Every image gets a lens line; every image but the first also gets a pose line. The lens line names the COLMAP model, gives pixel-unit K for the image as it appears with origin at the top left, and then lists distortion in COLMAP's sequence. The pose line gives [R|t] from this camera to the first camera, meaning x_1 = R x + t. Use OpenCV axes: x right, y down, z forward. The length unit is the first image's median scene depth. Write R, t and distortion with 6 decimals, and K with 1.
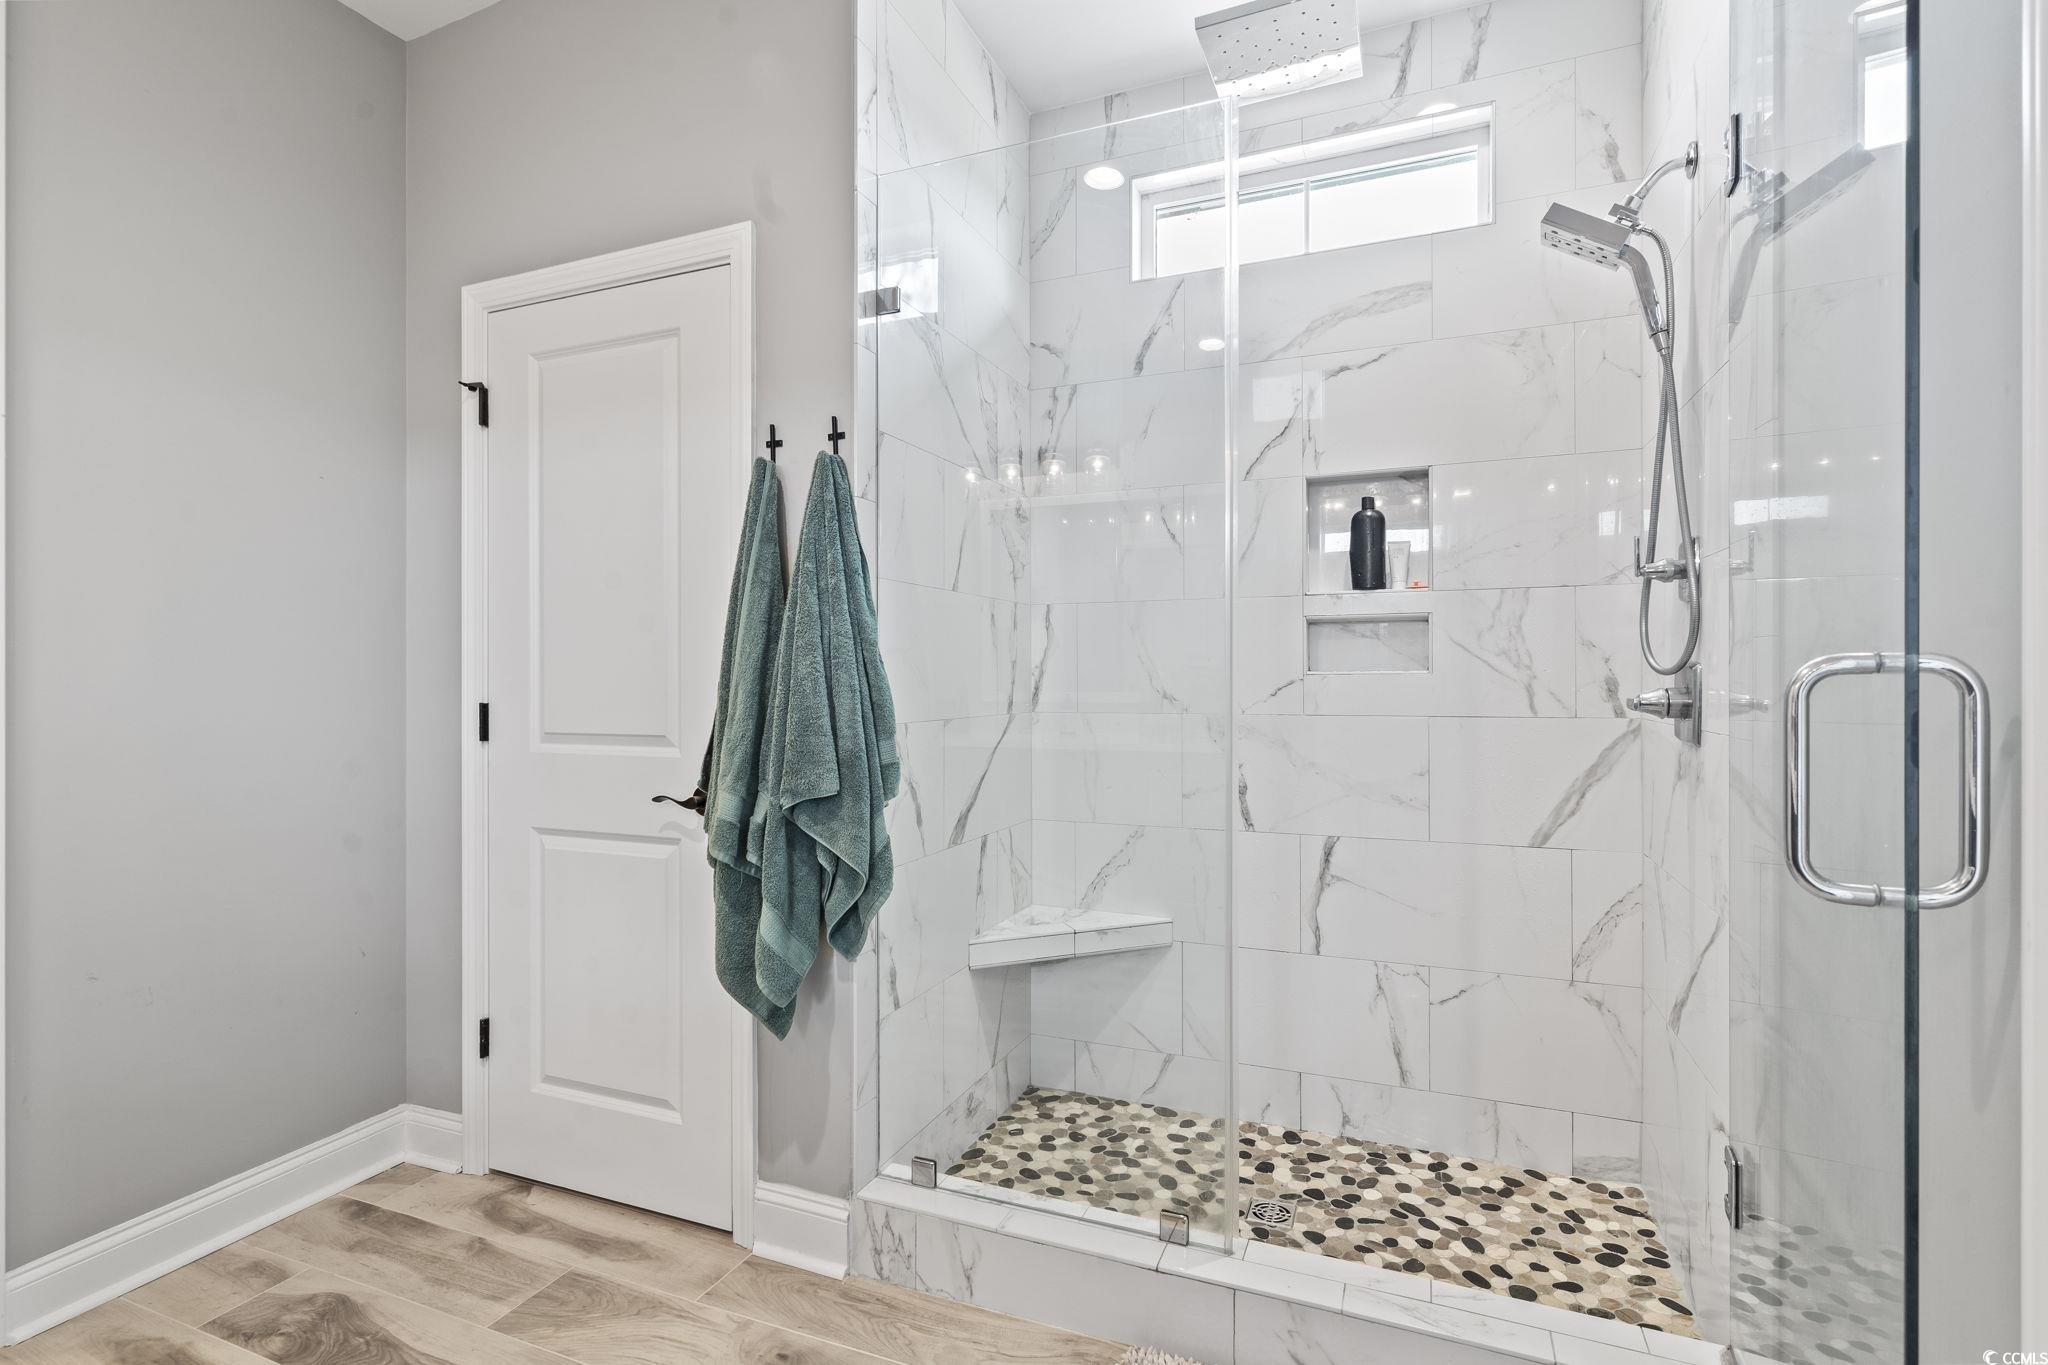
lens RADIAL K [[982.0, 0, 1014.4], [0, 982.0, 674.5], [0, 0, 1]] dist [0.002663, 0.000180]
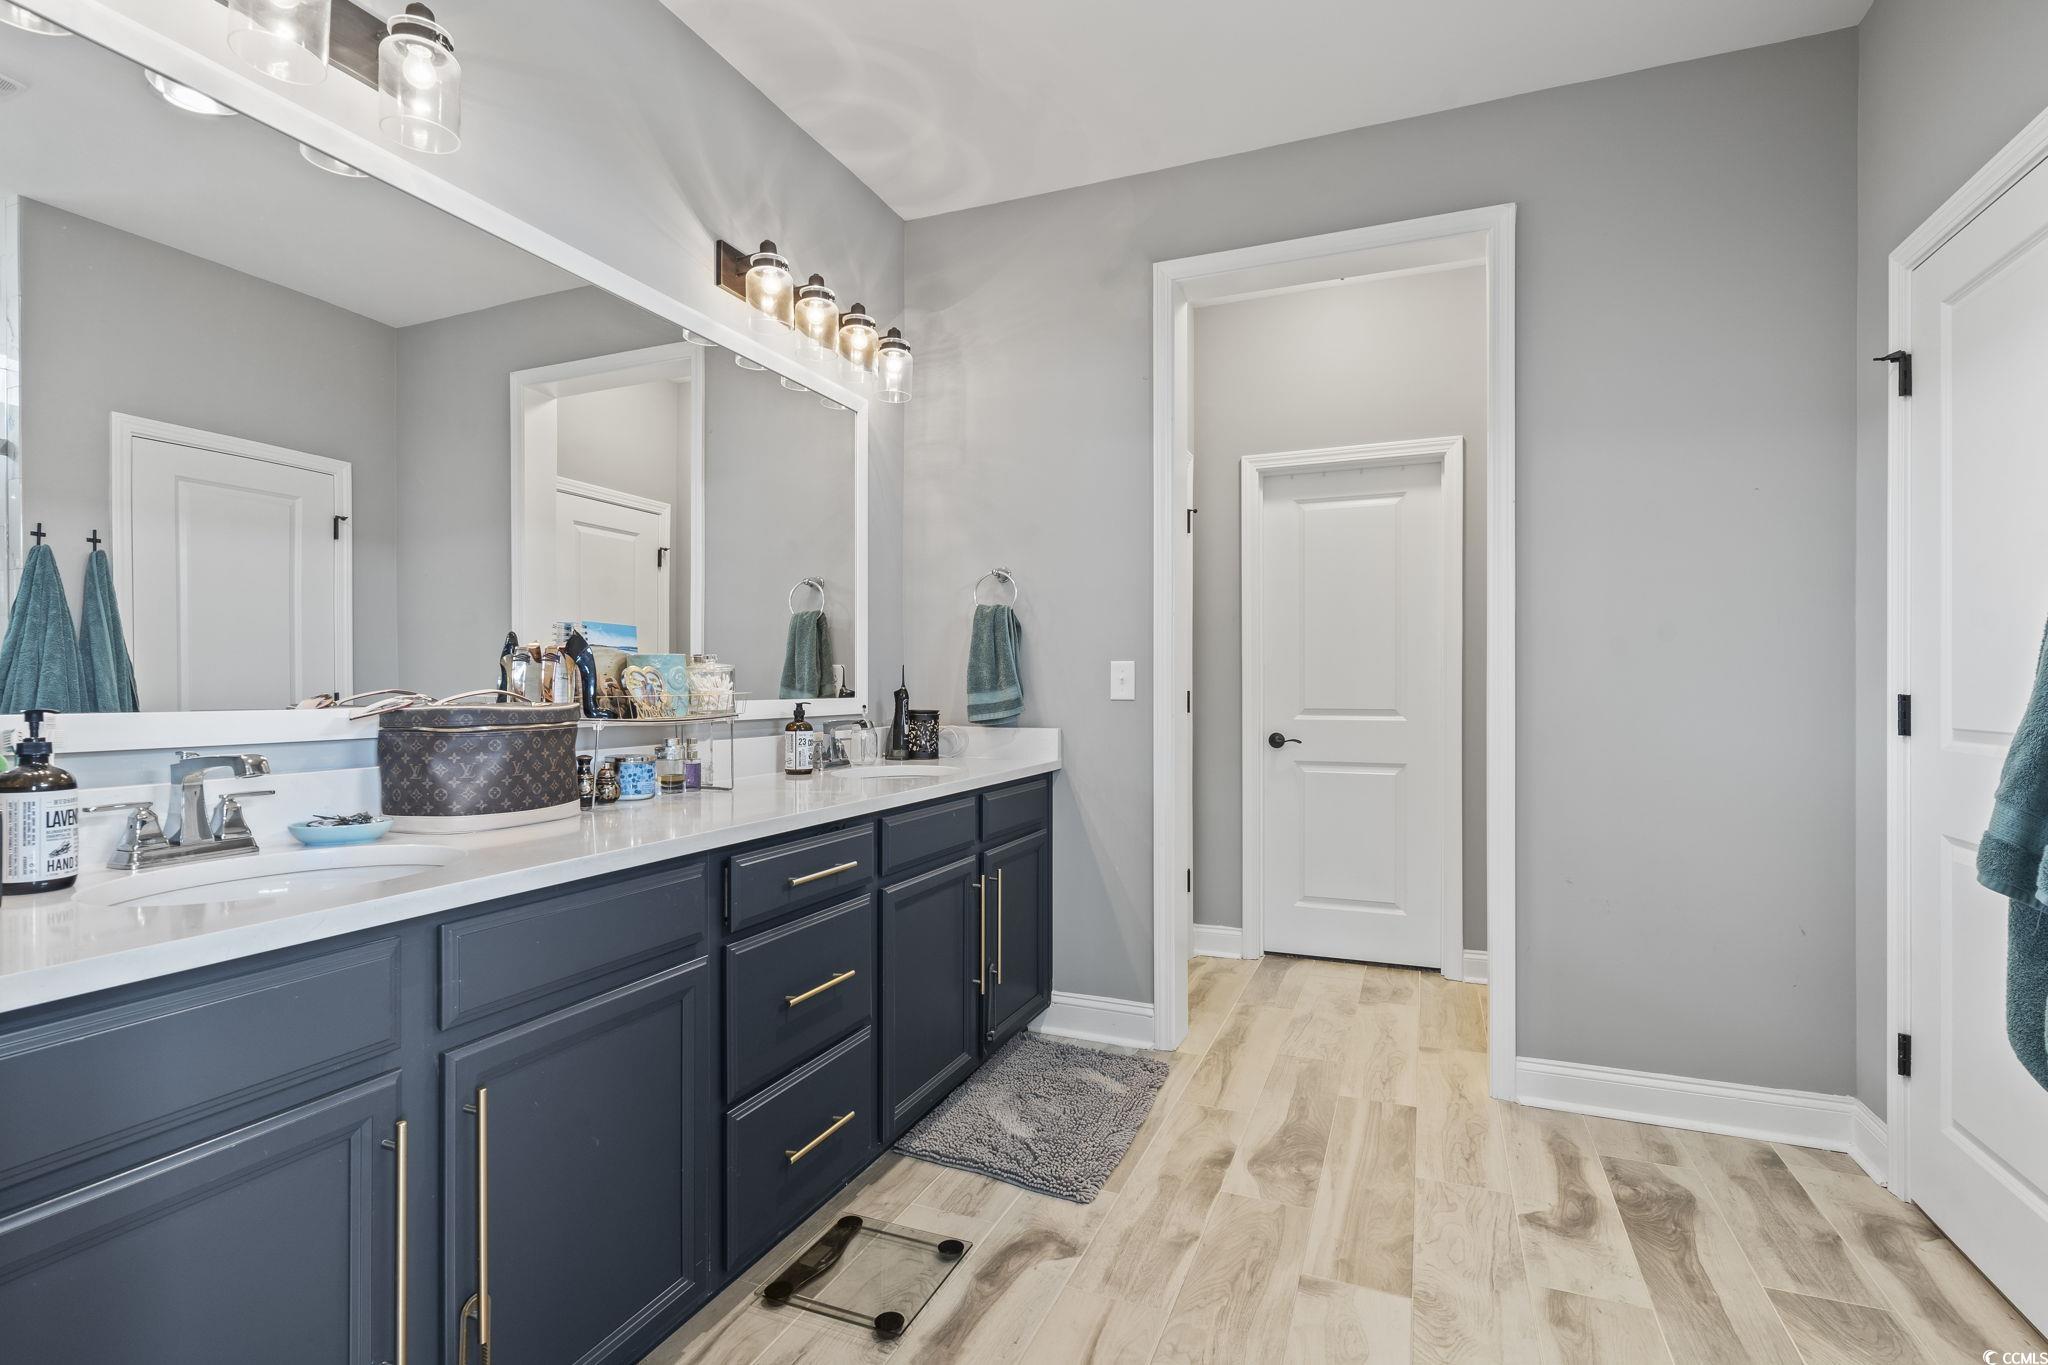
lens RADIAL K [[982.0, 0, 1014.4], [0, 982.0, 674.5], [0, 0, 1]] dist [0.002663, 0.000180]
pose [[0.023598, -0.000492, -0.999721, 0.420763], [0.002971, 0.999995, -0.000422, 0.008746], [0.999717, -0.002960, 0.023599, 0.154385]]
